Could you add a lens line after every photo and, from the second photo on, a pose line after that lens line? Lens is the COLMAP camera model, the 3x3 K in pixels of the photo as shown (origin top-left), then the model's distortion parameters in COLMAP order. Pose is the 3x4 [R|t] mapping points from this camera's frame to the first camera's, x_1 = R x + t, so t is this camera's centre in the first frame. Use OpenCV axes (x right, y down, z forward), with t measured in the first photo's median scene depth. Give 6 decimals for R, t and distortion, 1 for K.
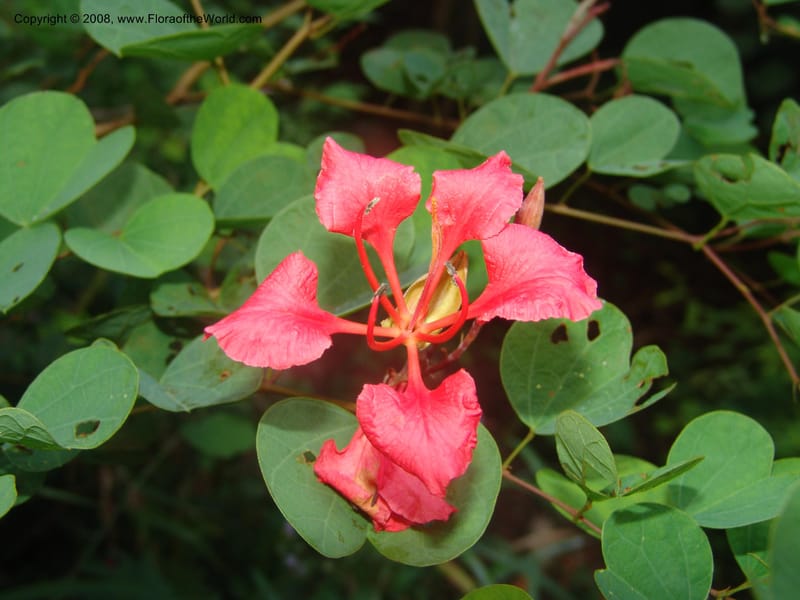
lens RADIAL K [[981.9, 0, 400.0], [0, 981.9, 300.0], [0, 0, 1]] dist [-0.131341, 0.035922]
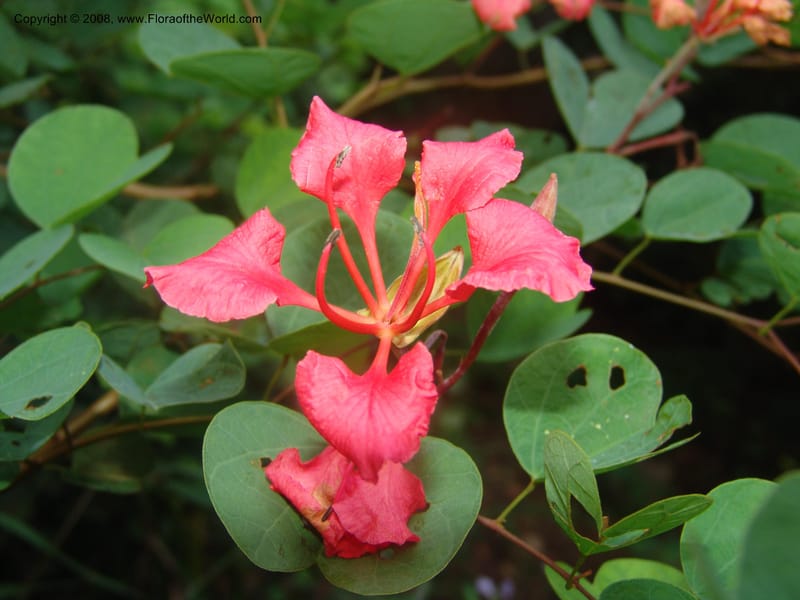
lens RADIAL K [[981.9, 0, 400.0], [0, 981.9, 300.0], [0, 0, 1]] dist [-0.131341, 0.035922]
pose [[0.986545, 0.096997, -0.131606, 0.147554], [-0.118156, 0.979375, -0.163901, 0.167595], [0.112994, 0.177246, 0.977658, 0.138799]]
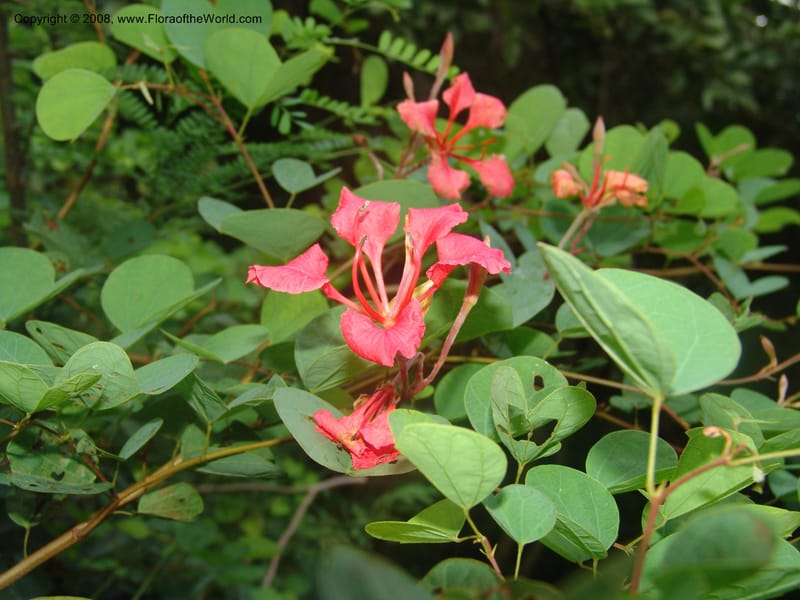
lens RADIAL K [[981.9, 0, 400.0], [0, 981.9, 300.0], [0, 0, 1]] dist [-0.131341, 0.035922]
pose [[0.994203, 0.038388, -0.100433, 0.182254], [-0.080742, 0.883391, -0.461629, 0.722101], [0.071001, 0.467062, 0.881369, -0.299534]]
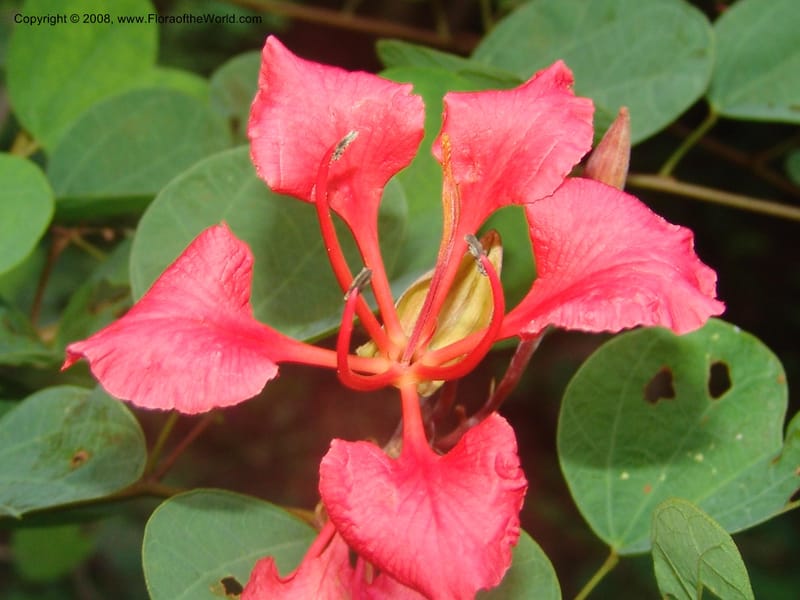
lens RADIAL K [[1978.6, 0, 400.0], [0, 1978.6, 300.0], [0, 0, 1]] dist [-0.190546, 0.935805]
pose [[0.999791, 0.000075, 0.020435, -0.018676], [0.001186, 0.998096, -0.061675, 0.071932], [-0.020400, 0.061686, 0.997887, -0.208281]]
